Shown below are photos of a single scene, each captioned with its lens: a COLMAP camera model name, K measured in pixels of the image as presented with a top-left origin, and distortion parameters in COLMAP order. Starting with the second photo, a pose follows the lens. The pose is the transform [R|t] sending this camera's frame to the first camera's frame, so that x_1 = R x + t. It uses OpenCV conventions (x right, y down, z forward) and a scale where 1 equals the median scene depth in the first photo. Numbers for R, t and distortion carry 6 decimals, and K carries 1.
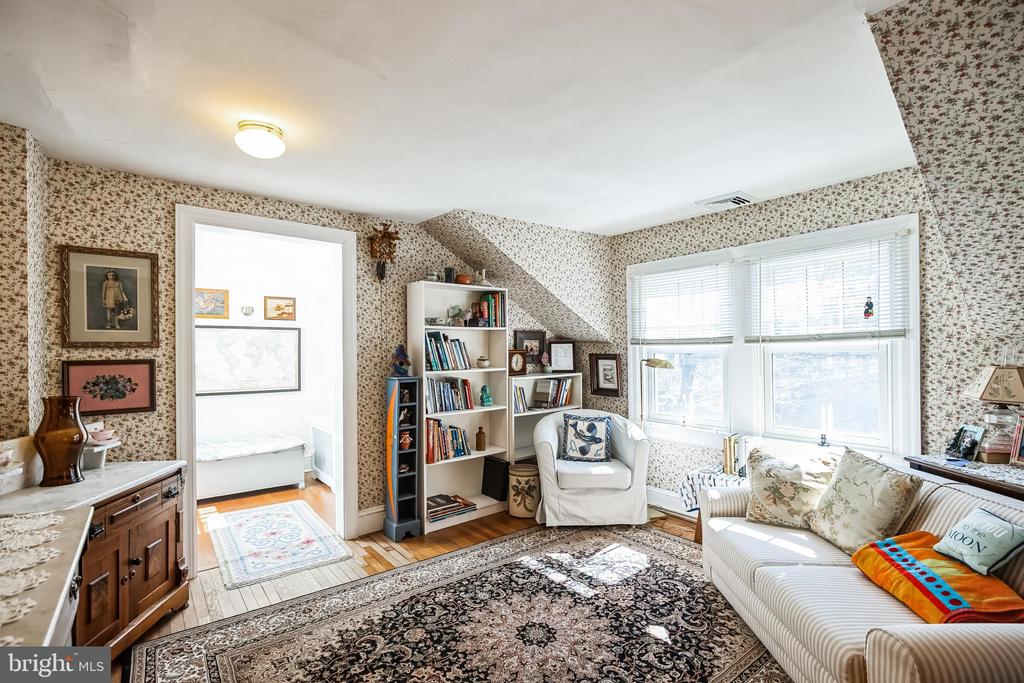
lens RADIAL K [[473.9, 0, 514.2], [0, 473.9, 339.8], [0, 0, 1]] dist [-0.003168, -0.000350]
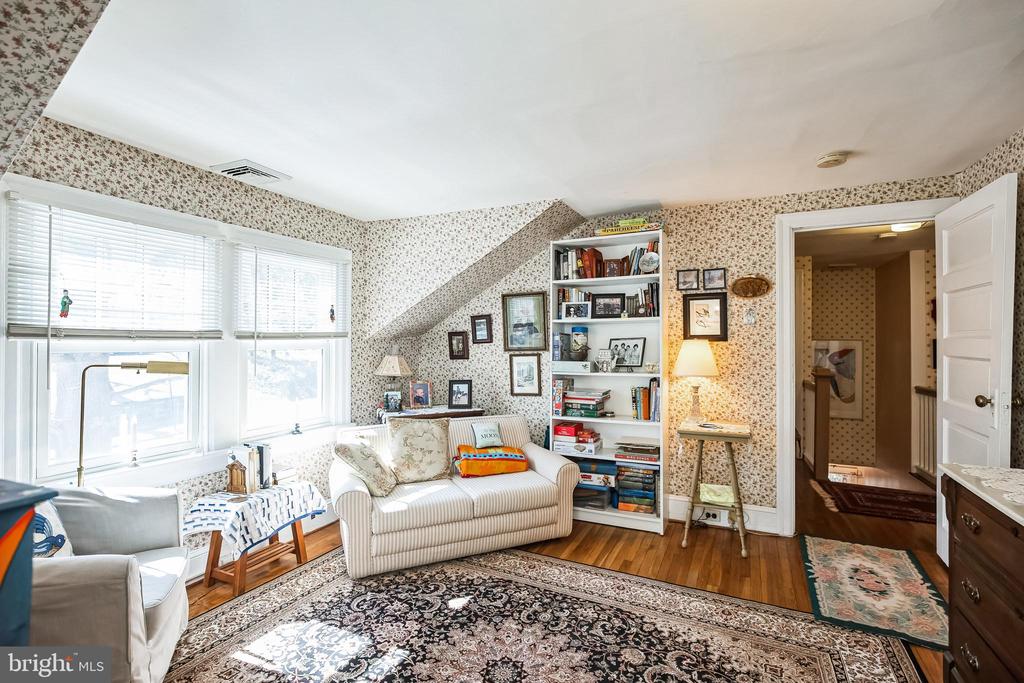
lens RADIAL K [[473.9, 0, 514.2], [0, 473.9, 339.8], [0, 0, 1]] dist [-0.003168, -0.000350]
pose [[-0.429039, 0.014591, 0.903168, -0.637438], [-0.013672, 0.999650, -0.022644, 0.025933], [-0.903183, -0.022063, -0.428689, 1.157770]]
